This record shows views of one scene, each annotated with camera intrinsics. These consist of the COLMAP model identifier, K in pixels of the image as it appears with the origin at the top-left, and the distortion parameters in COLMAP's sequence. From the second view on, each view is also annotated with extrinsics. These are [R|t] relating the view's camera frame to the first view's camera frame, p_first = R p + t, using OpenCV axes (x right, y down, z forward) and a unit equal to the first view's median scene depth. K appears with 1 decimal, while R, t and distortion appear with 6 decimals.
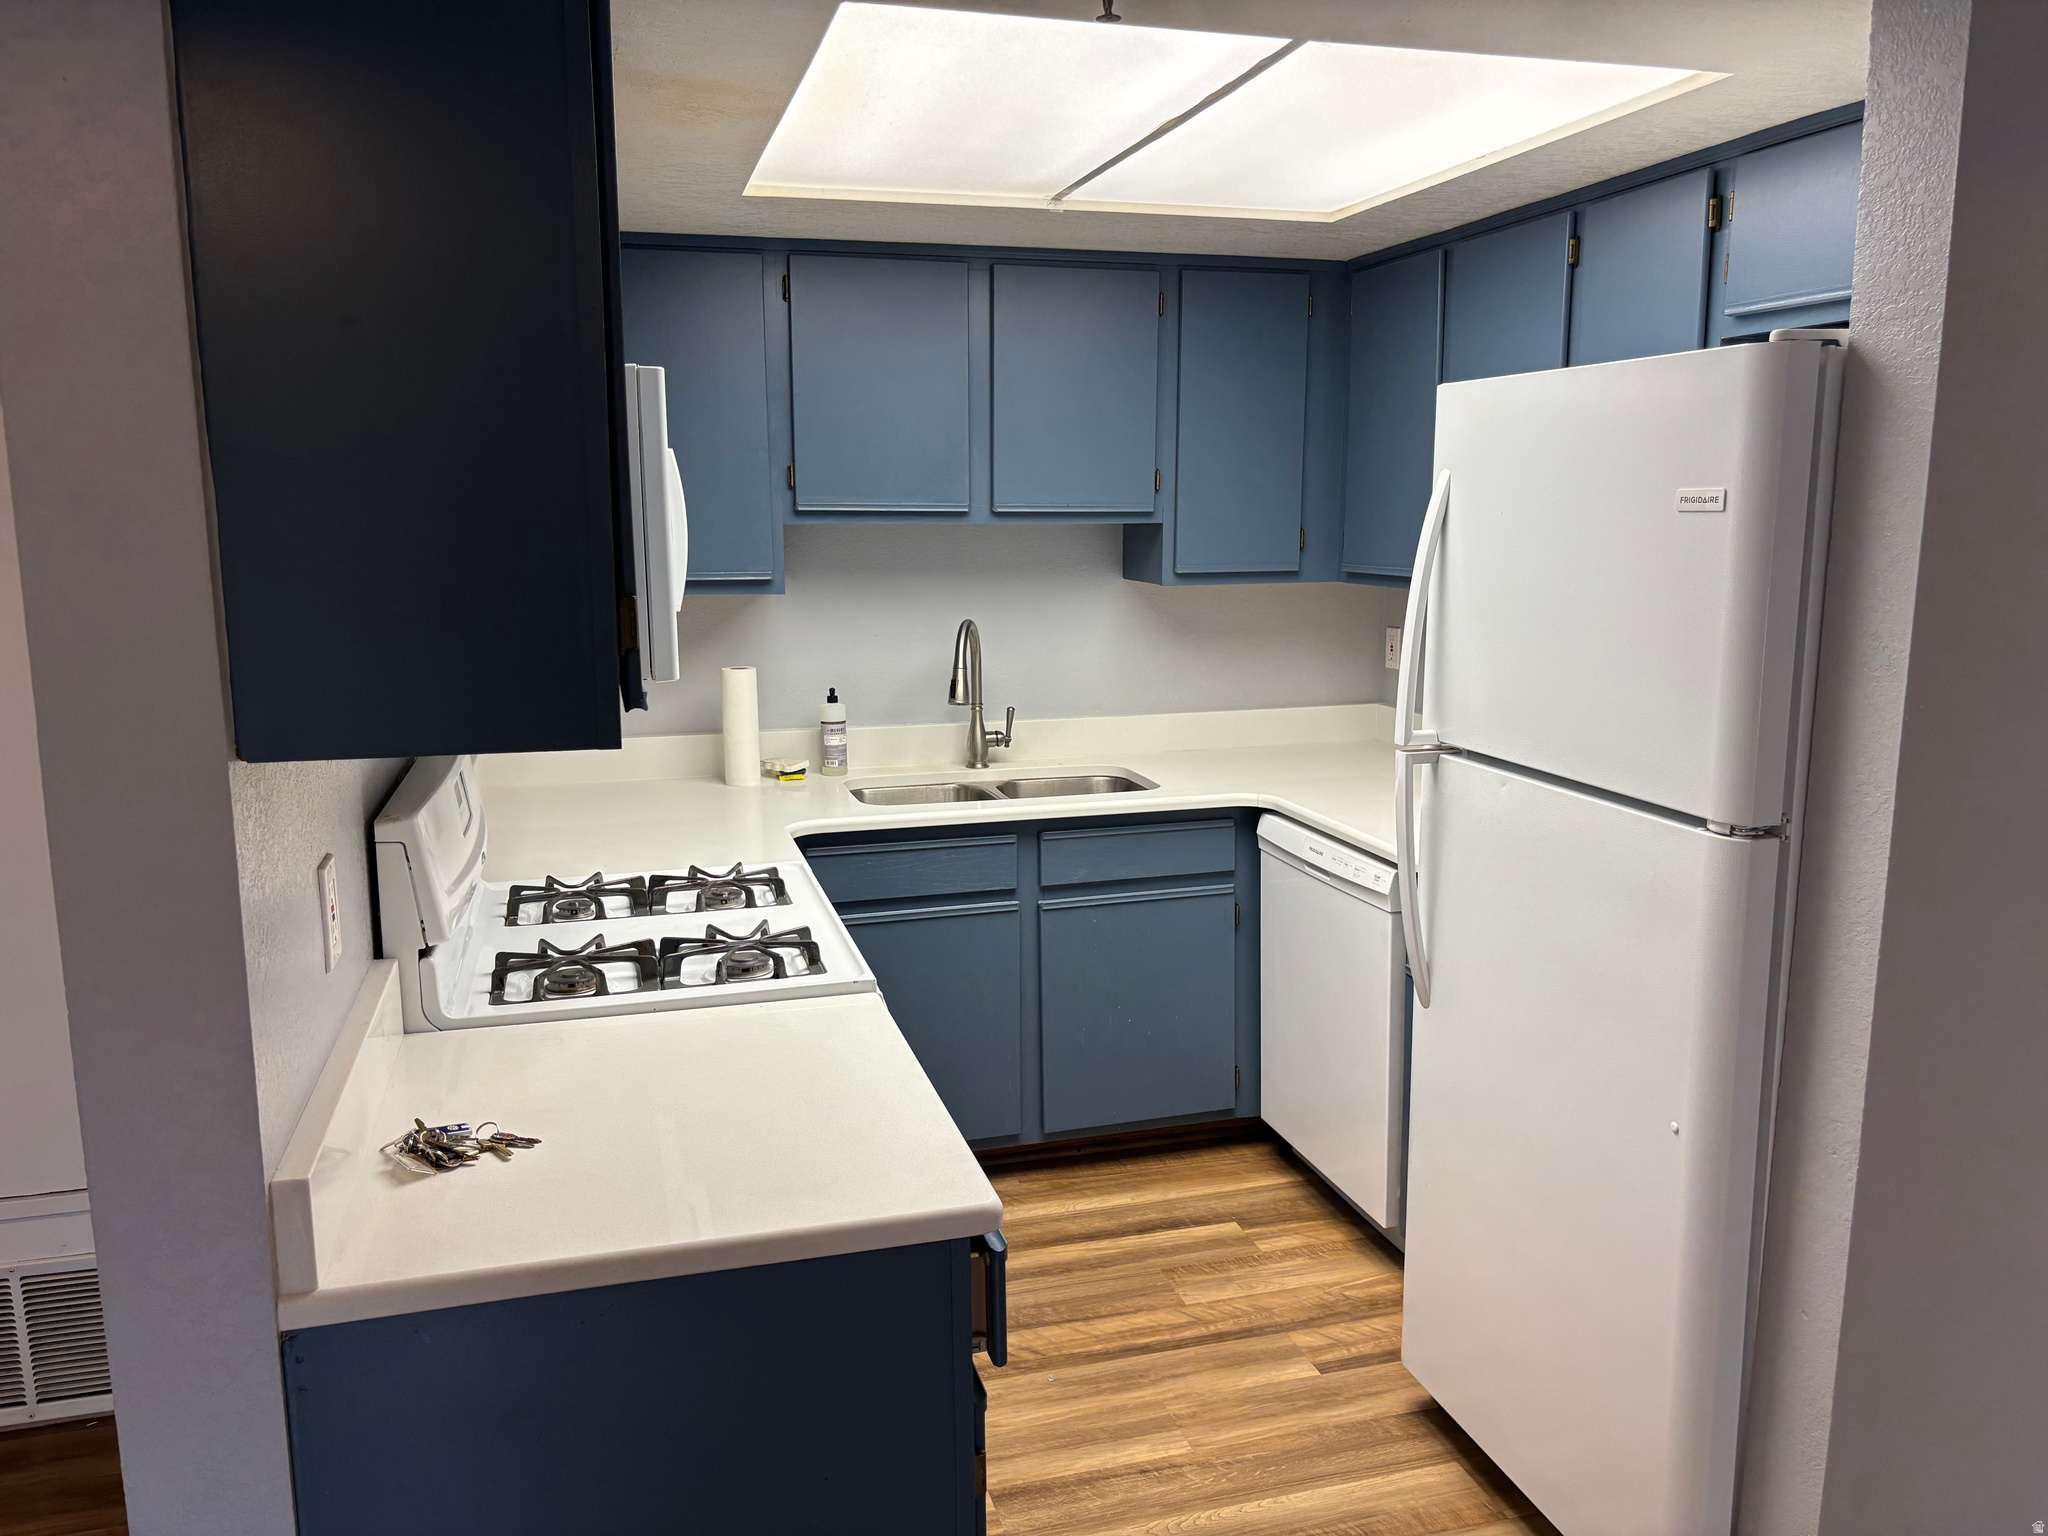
lens RADIAL K [[1557.6, 0, 1028.5], [0, 1557.6, 762.4], [0, 0, 1]] dist [0.041647, -0.046362]
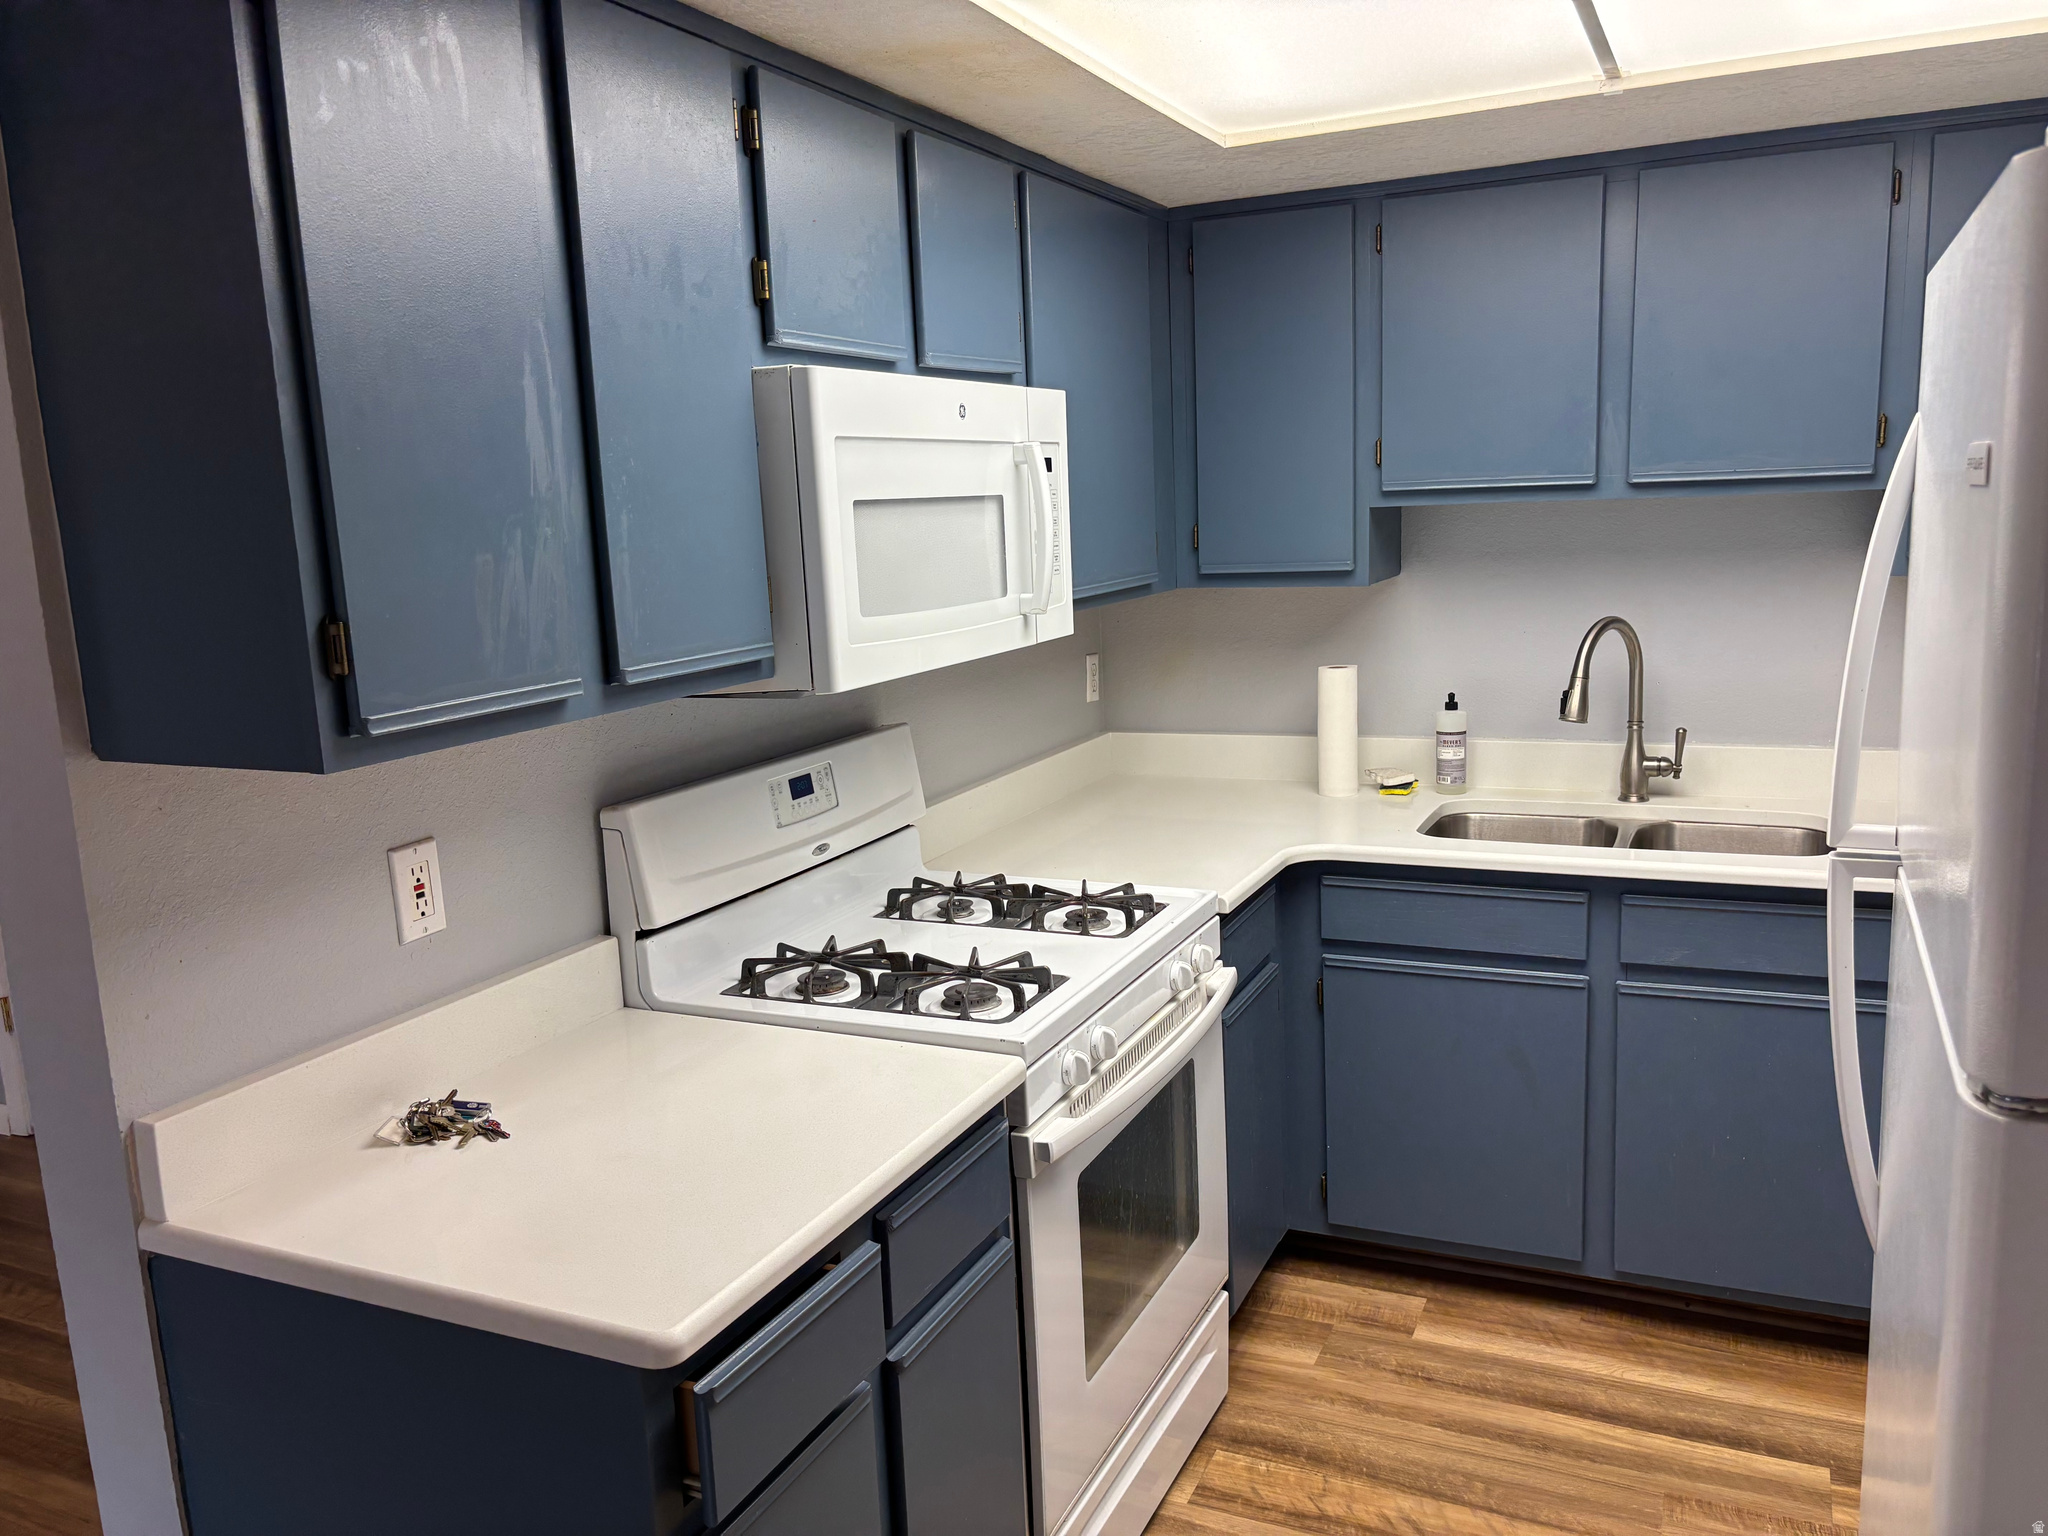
lens RADIAL K [[1557.6, 0, 1026.9], [0, 1557.6, 780.6], [0, 0, 1]] dist [0.041647, -0.046362]
pose [[0.761161, 0.091486, -0.642078, 0.269977], [-0.070570, 0.995806, 0.058229, -0.035177], [0.644712, 0.000990, 0.764425, 0.196977]]
